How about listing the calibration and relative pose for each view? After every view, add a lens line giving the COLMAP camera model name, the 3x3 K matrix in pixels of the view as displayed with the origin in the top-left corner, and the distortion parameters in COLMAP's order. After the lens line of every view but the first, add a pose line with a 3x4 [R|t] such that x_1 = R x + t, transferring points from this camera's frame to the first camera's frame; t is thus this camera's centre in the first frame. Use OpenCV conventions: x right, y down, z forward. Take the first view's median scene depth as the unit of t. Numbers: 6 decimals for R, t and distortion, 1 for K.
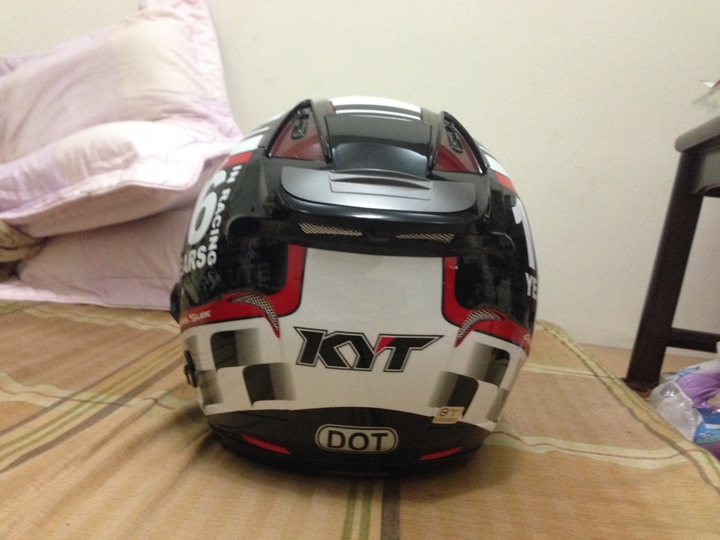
lens RADIAL K [[673.5, 0, 360.0], [0, 673.5, 270.0], [0, 0, 1]] dist [0.209052, -0.353322]
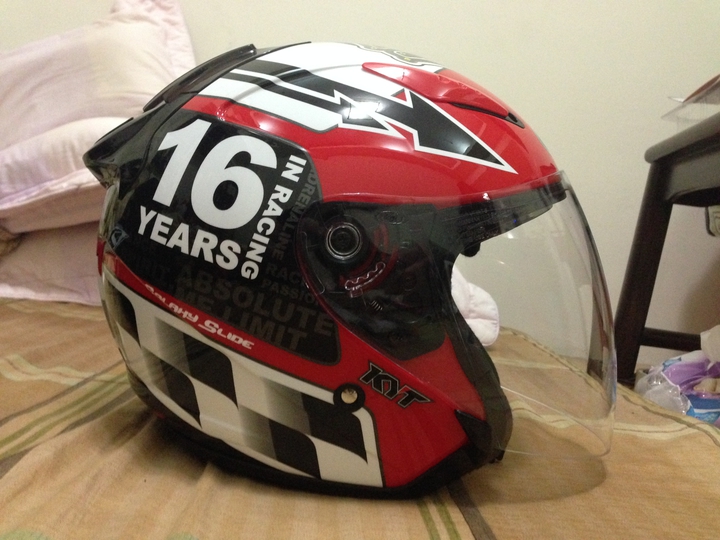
lens RADIAL K [[681.0, 0, 360.0], [0, 681.0, 270.0], [0, 0, 1]] dist [0.165788, -0.277134]
pose [[0.994296, 0.011763, 0.106004, -0.096500], [-0.006971, 0.998942, -0.045463, 0.047751], [-0.106426, 0.044465, 0.993326, -0.011619]]
